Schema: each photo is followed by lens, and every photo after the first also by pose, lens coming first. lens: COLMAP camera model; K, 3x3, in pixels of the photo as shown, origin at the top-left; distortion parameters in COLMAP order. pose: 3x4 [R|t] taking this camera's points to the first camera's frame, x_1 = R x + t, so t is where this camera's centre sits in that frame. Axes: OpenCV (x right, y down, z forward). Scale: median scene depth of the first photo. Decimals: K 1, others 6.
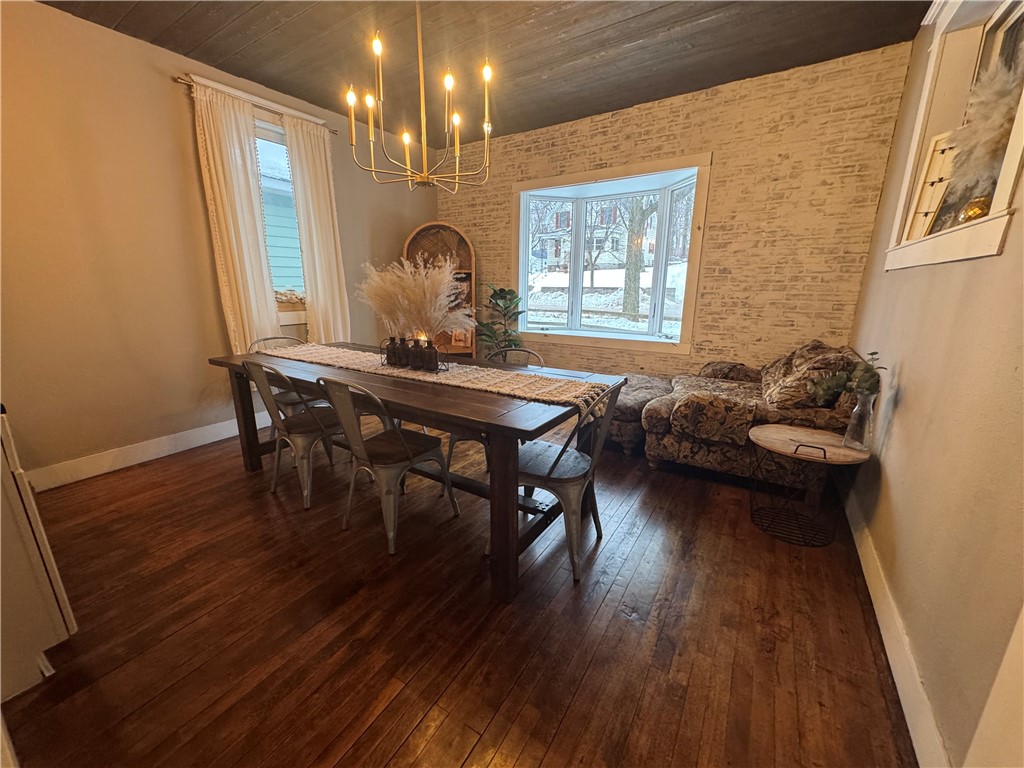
lens RADIAL K [[407.7, 0, 510.3], [0, 407.7, 386.0], [0, 0, 1]] dist [0.000618, -0.000050]
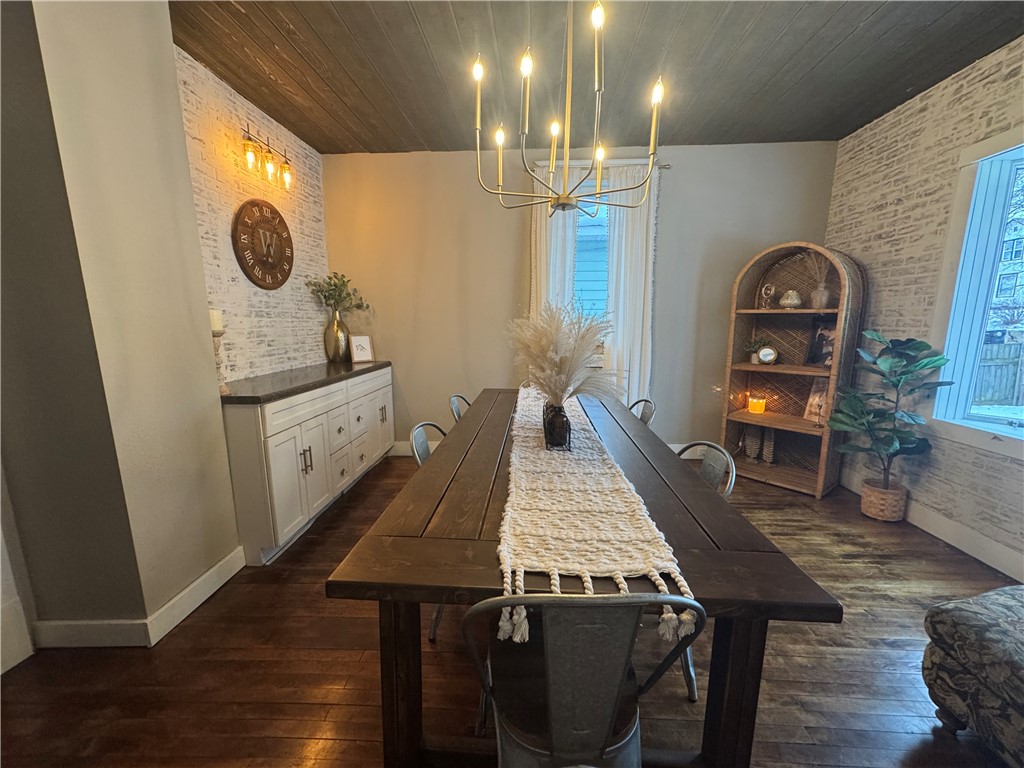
lens RADIAL K [[407.7, 0, 514.4], [0, 407.7, 386.7], [0, 0, 1]] dist [0.000618, -0.000050]
pose [[0.497281, 0.130030, -0.857790, 0.206311], [-0.207064, 0.977921, 0.028201, -0.076555], [0.842518, 0.163594, 0.513226, 0.257188]]
